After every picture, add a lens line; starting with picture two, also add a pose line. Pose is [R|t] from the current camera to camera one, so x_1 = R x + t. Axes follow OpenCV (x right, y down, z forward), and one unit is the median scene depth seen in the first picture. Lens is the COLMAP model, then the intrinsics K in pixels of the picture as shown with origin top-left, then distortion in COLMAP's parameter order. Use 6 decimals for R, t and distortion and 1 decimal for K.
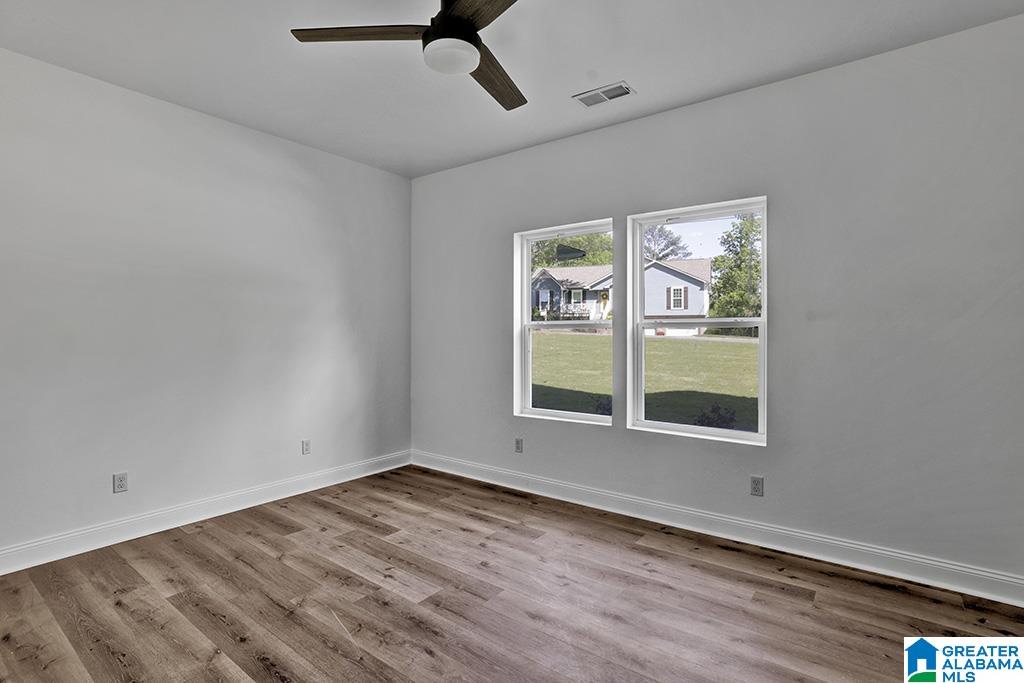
lens RADIAL K [[506.0, 0, 511.0], [0, 506.0, 333.1], [0, 0, 1]] dist [-0.001987, -0.000347]
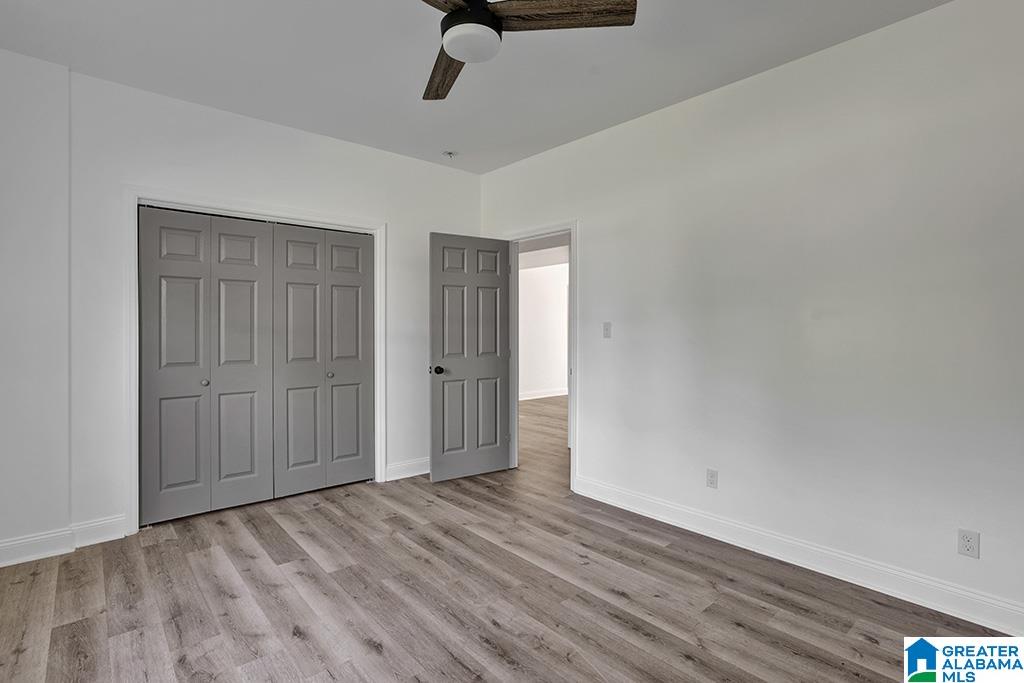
lens RADIAL K [[506.0, 0, 511.0], [0, 506.0, 333.1], [0, 0, 1]] dist [-0.001987, -0.000347]
pose [[-0.979109, -0.001541, 0.203329, -0.387981], [-0.001031, 0.999996, 0.002613, 0.004936], [-0.203332, 0.002349, -0.979107, 1.933271]]
